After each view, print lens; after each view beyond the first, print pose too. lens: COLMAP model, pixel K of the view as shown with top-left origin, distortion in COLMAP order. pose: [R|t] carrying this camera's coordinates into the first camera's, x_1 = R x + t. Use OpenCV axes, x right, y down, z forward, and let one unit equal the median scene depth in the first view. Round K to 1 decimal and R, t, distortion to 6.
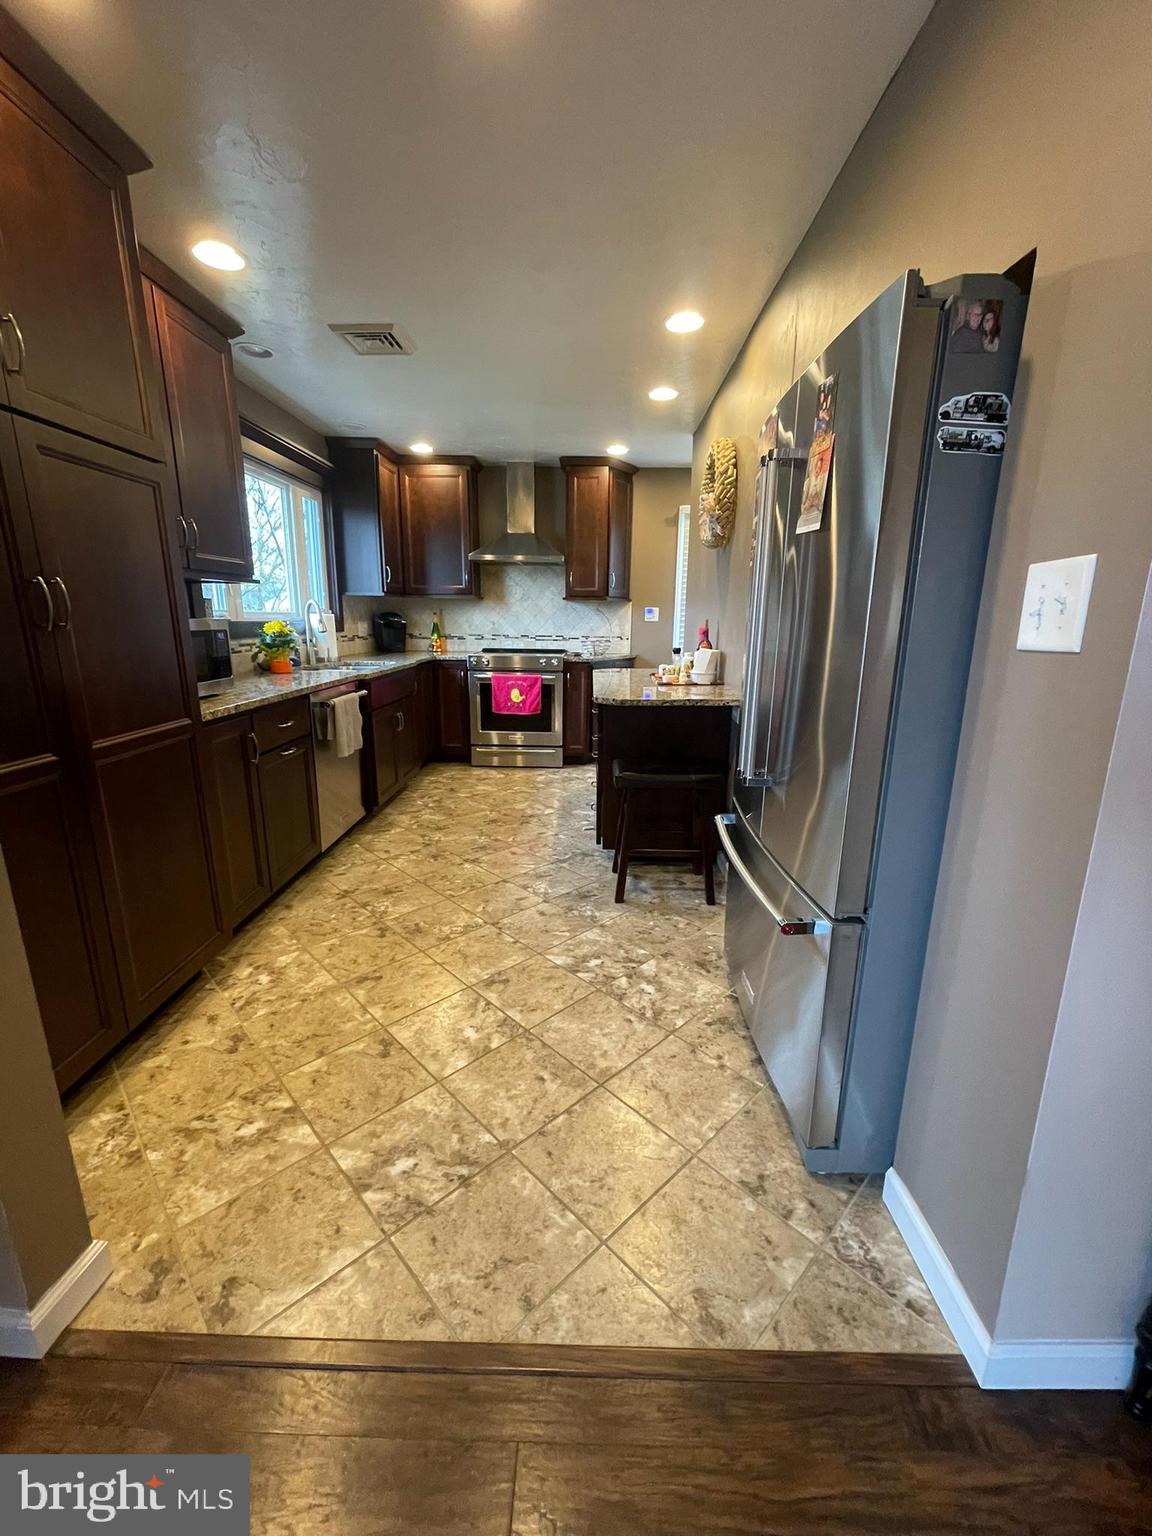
lens RADIAL K [[619.5, 0, 577.3], [0, 619.5, 768.3], [0, 0, 1]] dist [-0.001219, -0.000227]
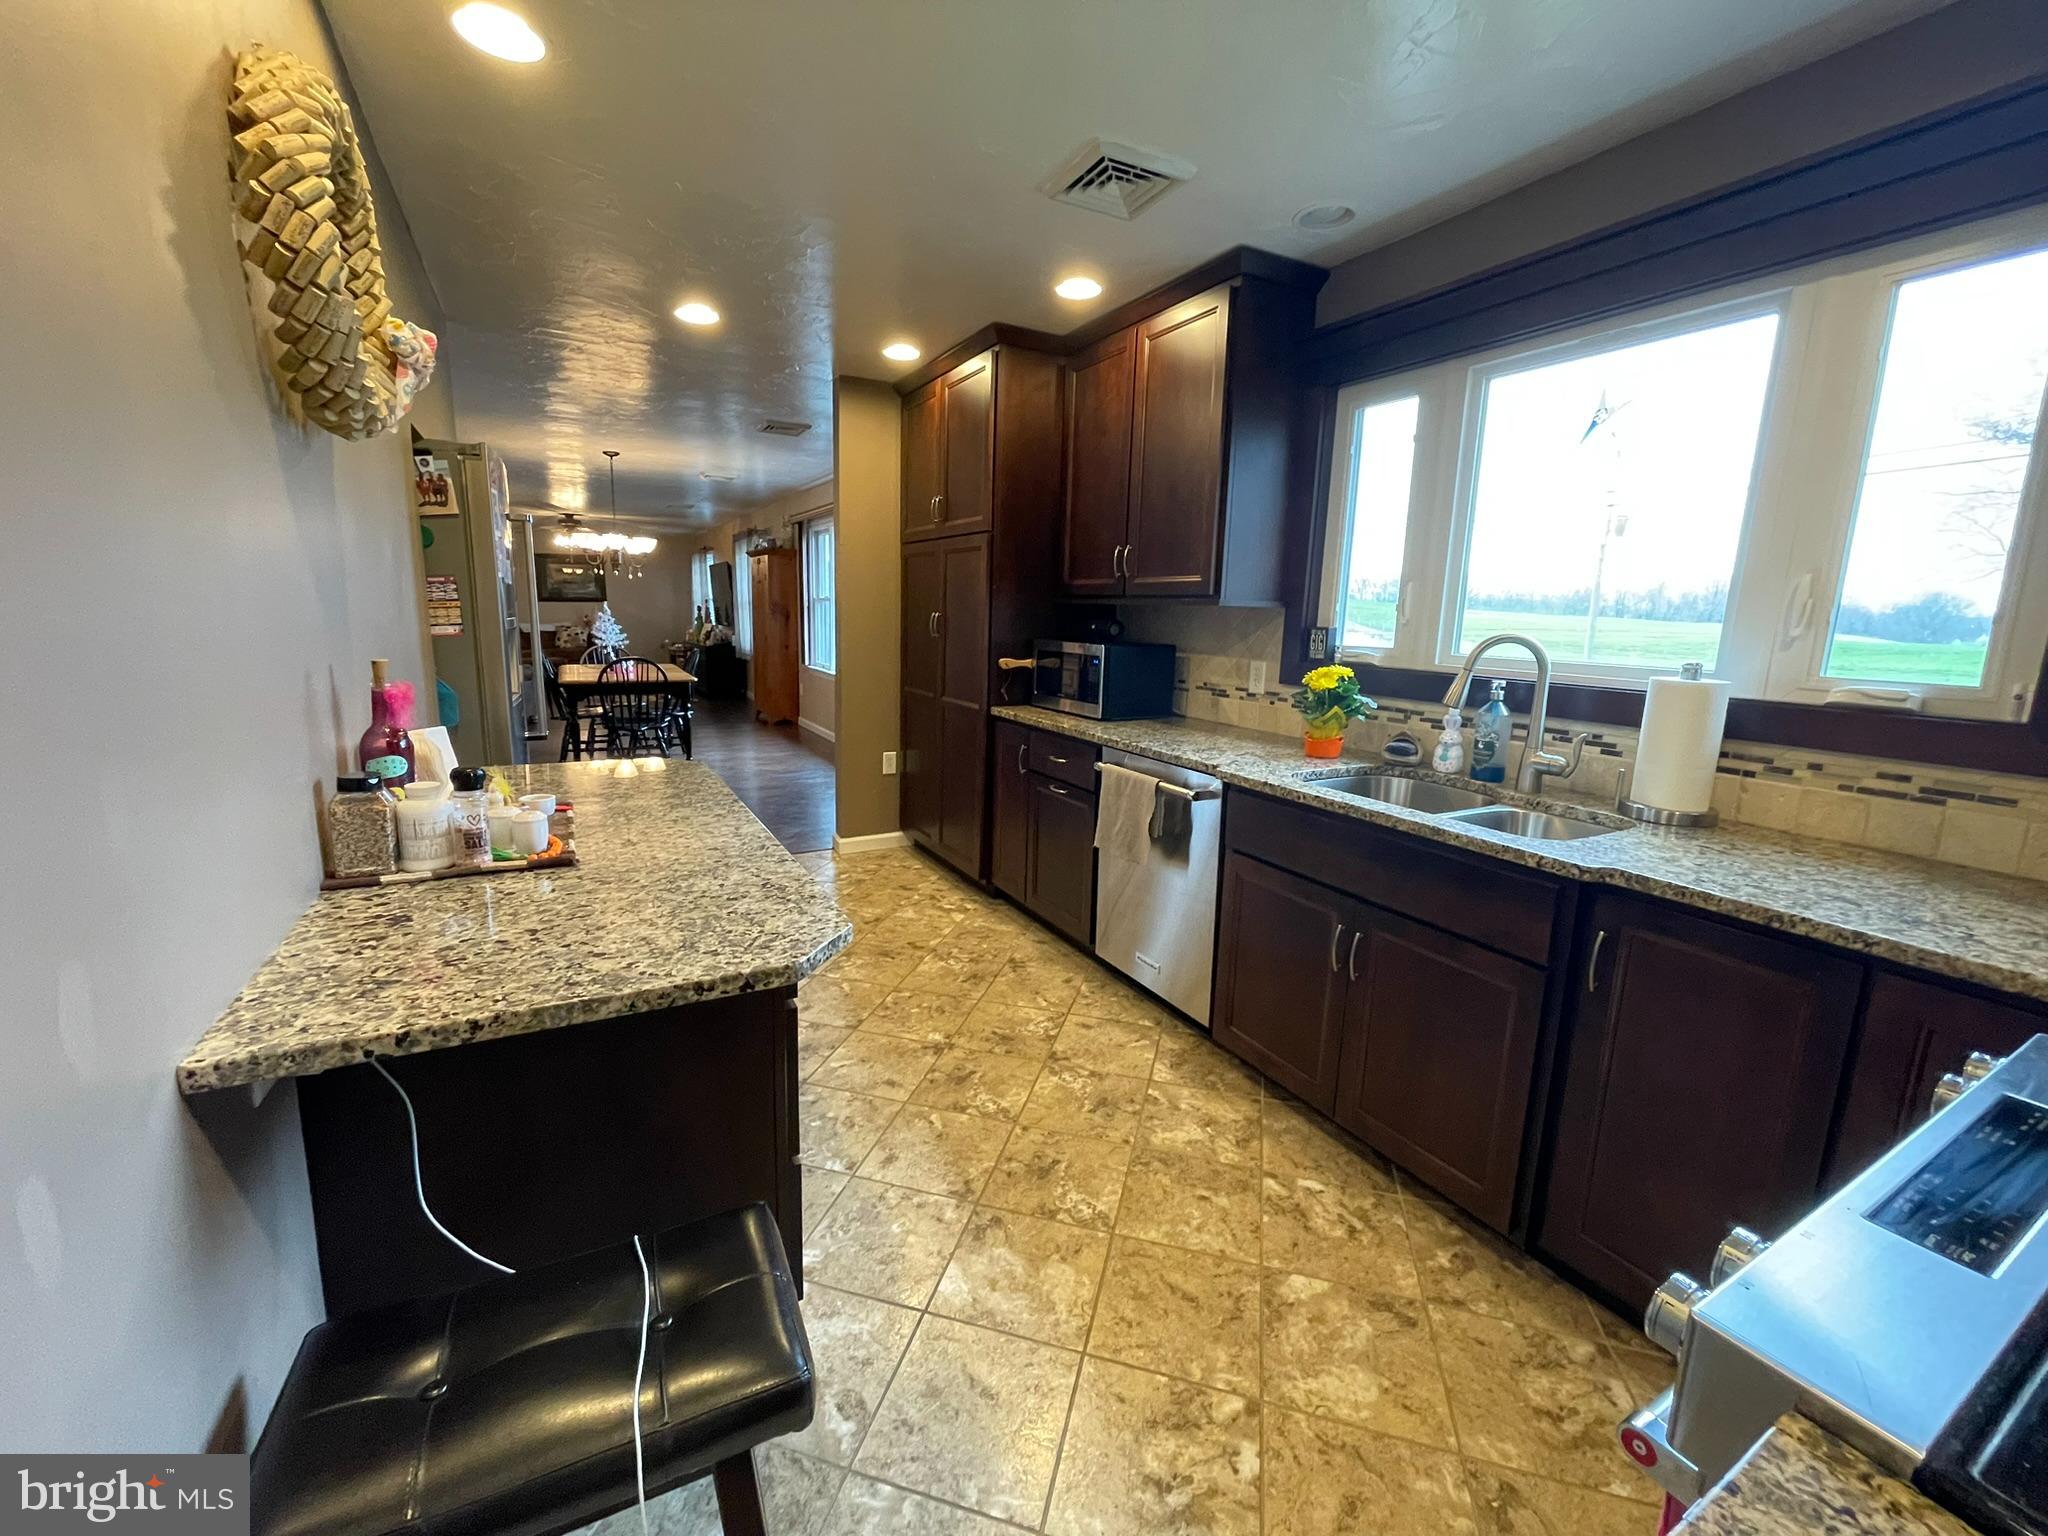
lens RADIAL K [[826.0, 0, 1022.5], [0, 826.0, 758.1], [0, 0, 1]] dist [-0.001219, -0.000227]
pose [[-0.862087, 0.059920, -0.503206, 0.157890], [-0.153362, 0.915573, 0.371761, -0.447285], [0.482997, 0.397663, -0.780114, 1.668319]]
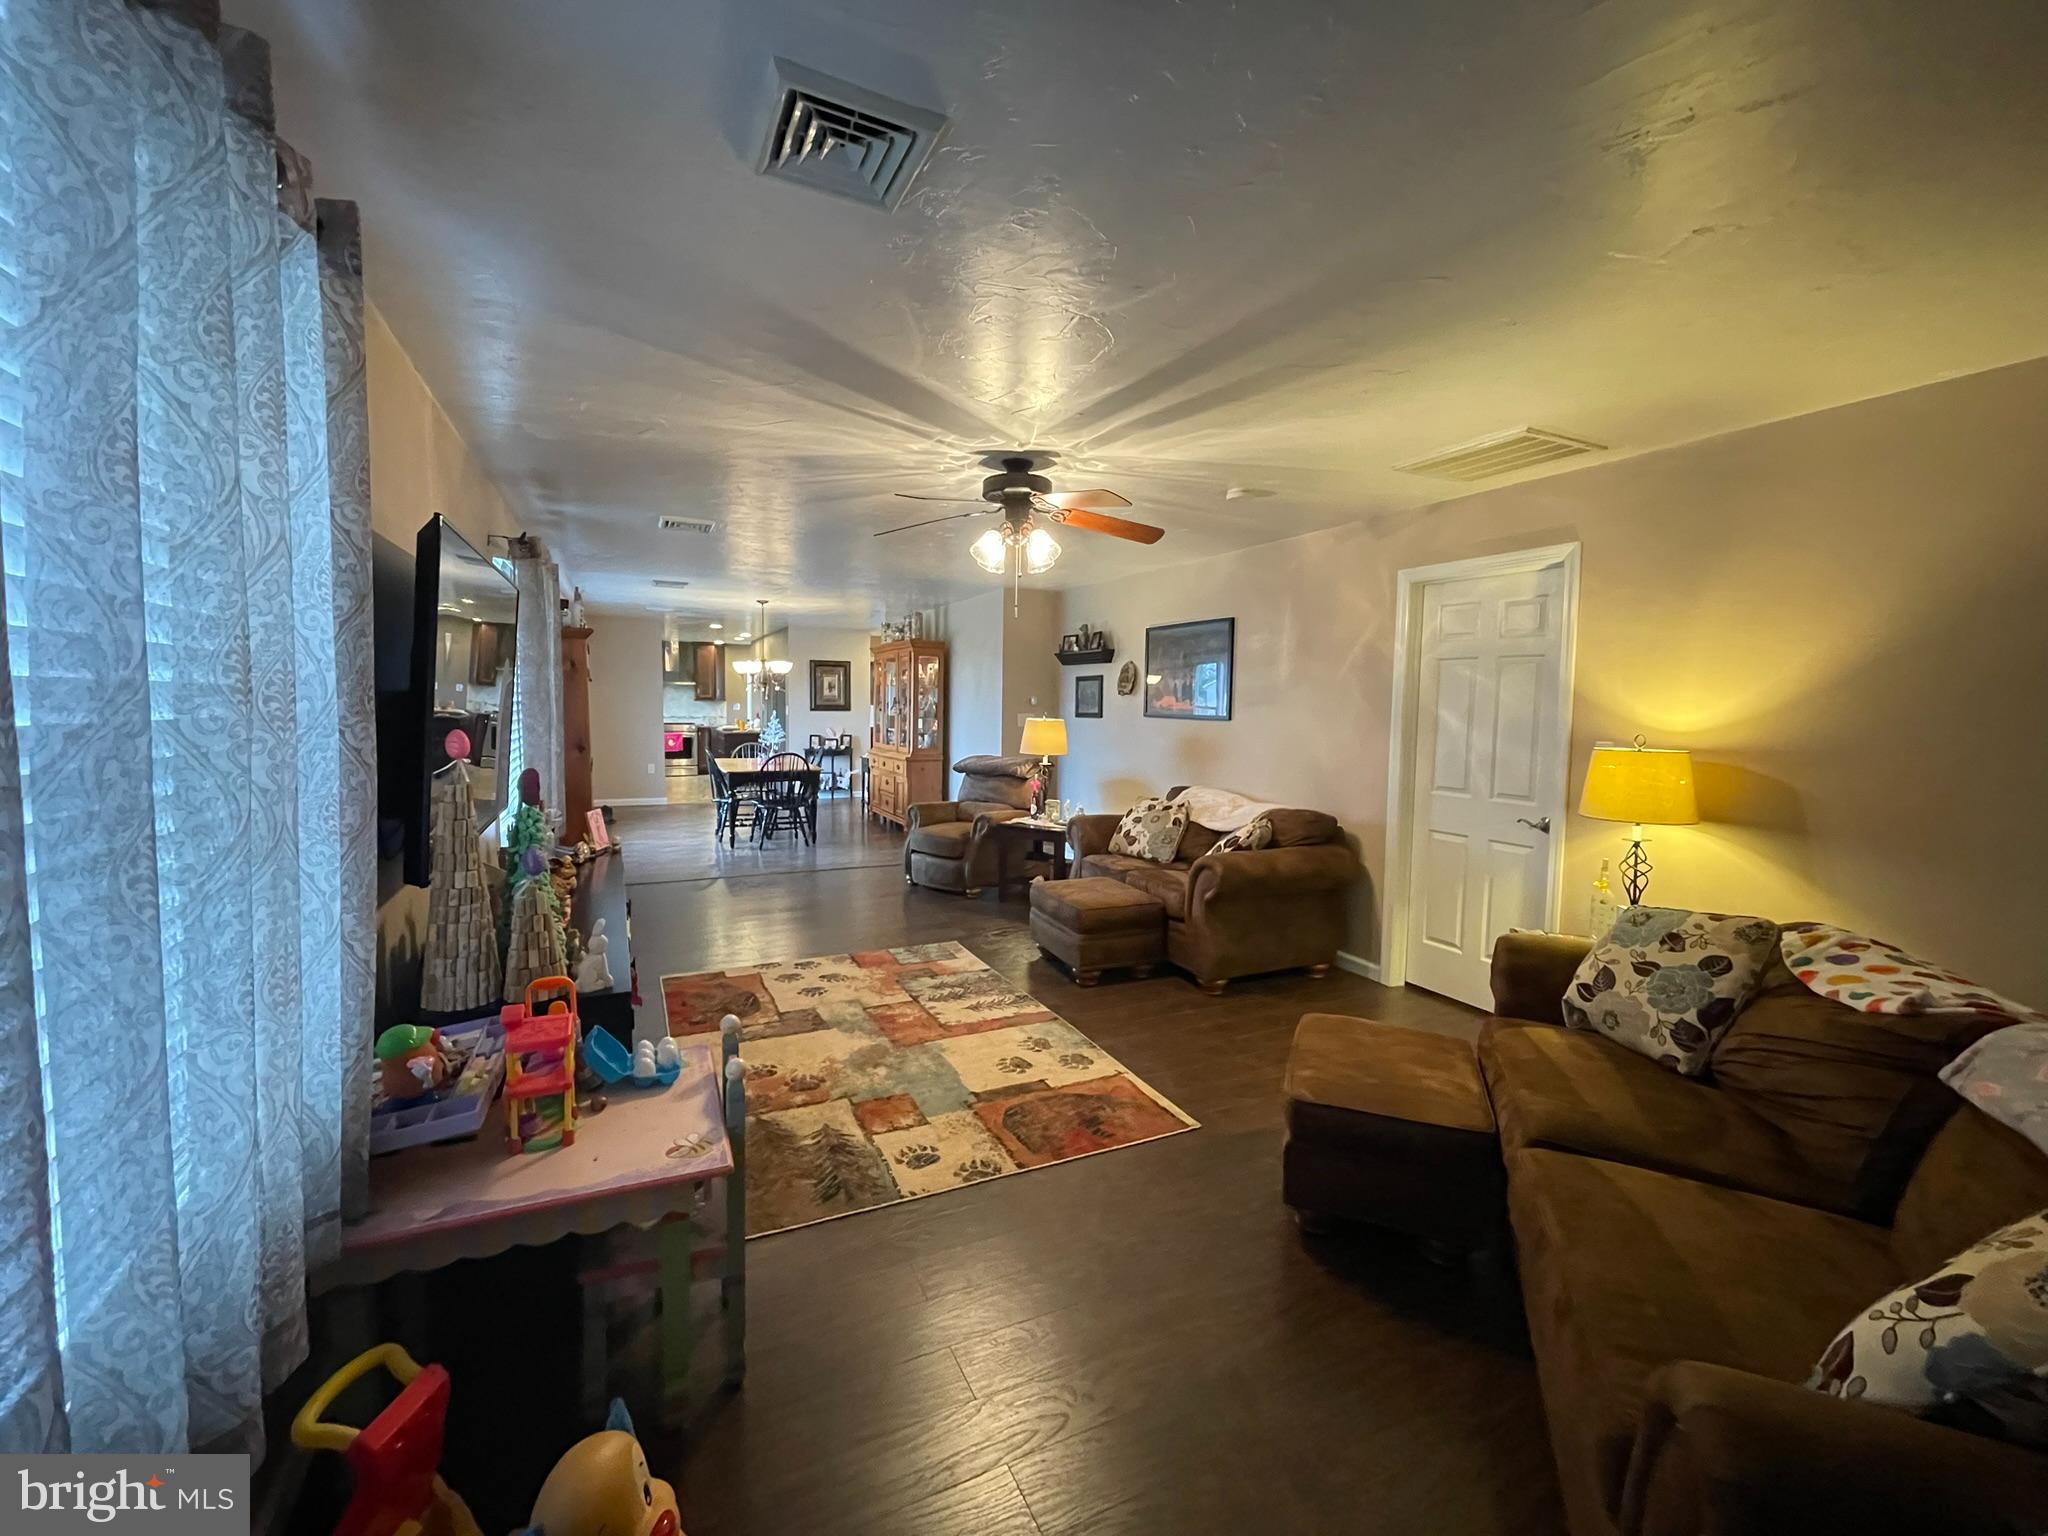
lens RADIAL K [[826.0, 0, 1013.9], [0, 826.0, 761.5], [0, 0, 1]] dist [-0.001219, -0.000227]
pose [[0.900408, -0.028518, 0.434110, -0.556461], [0.098901, 0.985140, -0.140419, 0.922537], [-0.423655, 0.169368, 0.889849, -4.067703]]
